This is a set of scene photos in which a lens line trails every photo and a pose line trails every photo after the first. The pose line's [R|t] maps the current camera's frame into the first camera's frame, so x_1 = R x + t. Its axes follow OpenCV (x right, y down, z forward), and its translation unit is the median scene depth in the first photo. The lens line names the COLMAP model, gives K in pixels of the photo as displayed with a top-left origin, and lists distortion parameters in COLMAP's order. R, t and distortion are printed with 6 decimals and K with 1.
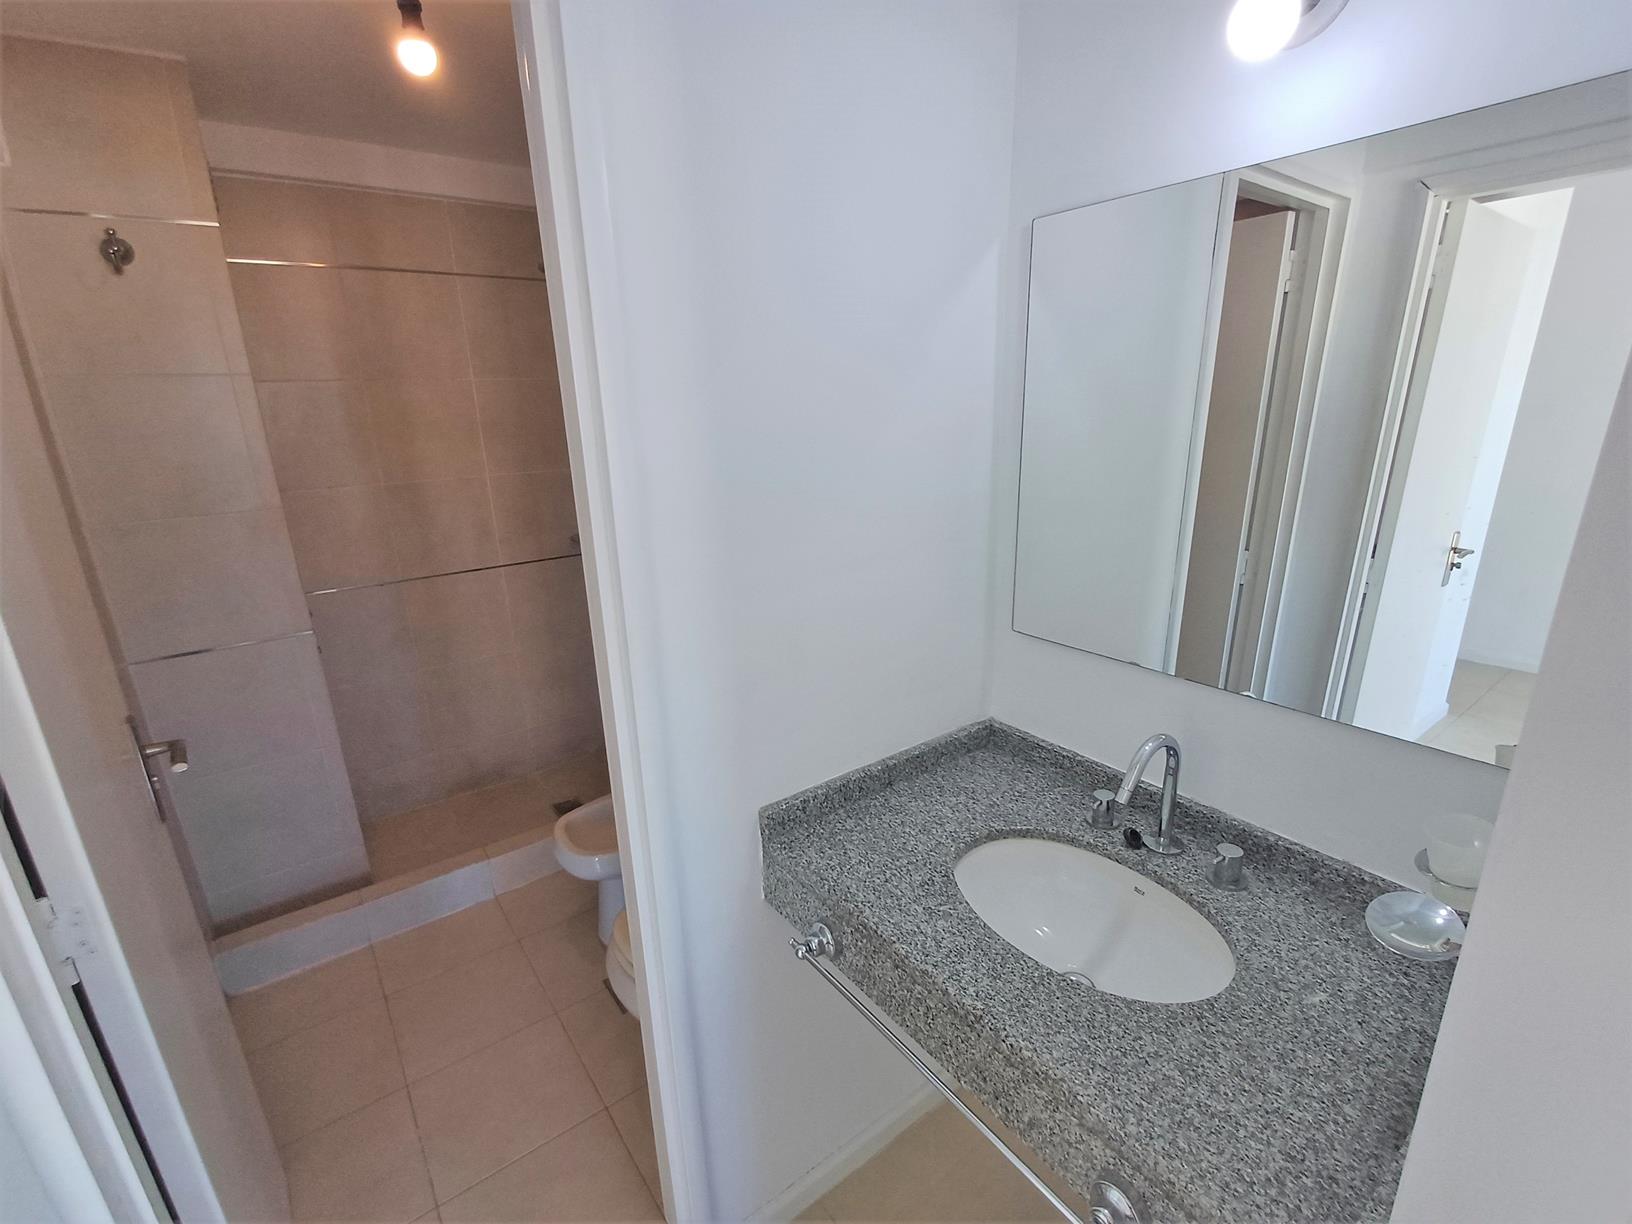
lens RADIAL K [[739.1, 0, 815.5], [0, 739.1, 616.5], [0, 0, 1]] dist [0.006716, -0.006633]
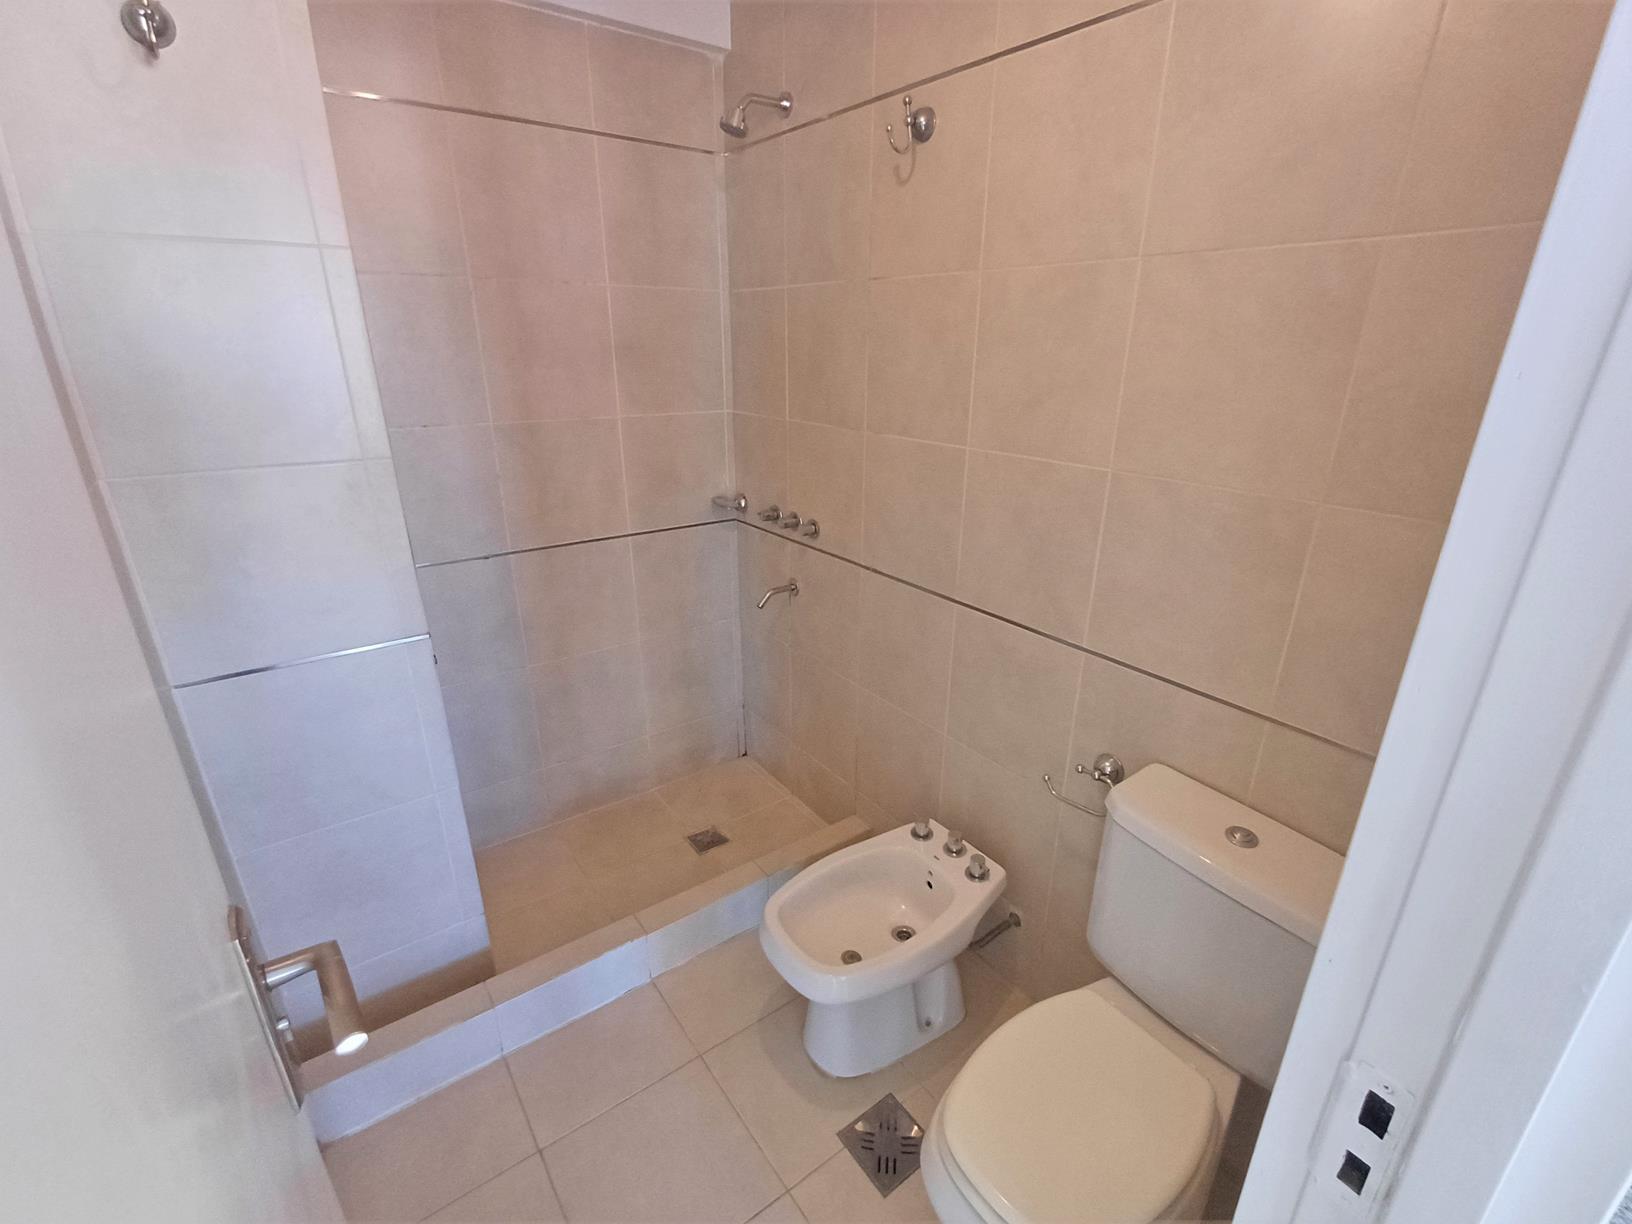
lens RADIAL K [[739.1, 0, 820.4], [0, 739.1, 613.6], [0, 0, 1]] dist [0.006716, -0.006633]
pose [[0.999158, 0.039482, 0.011162, -0.307602], [-0.040231, 0.996179, 0.077519, -0.071323], [-0.008059, -0.077903, 0.996928, 0.289184]]
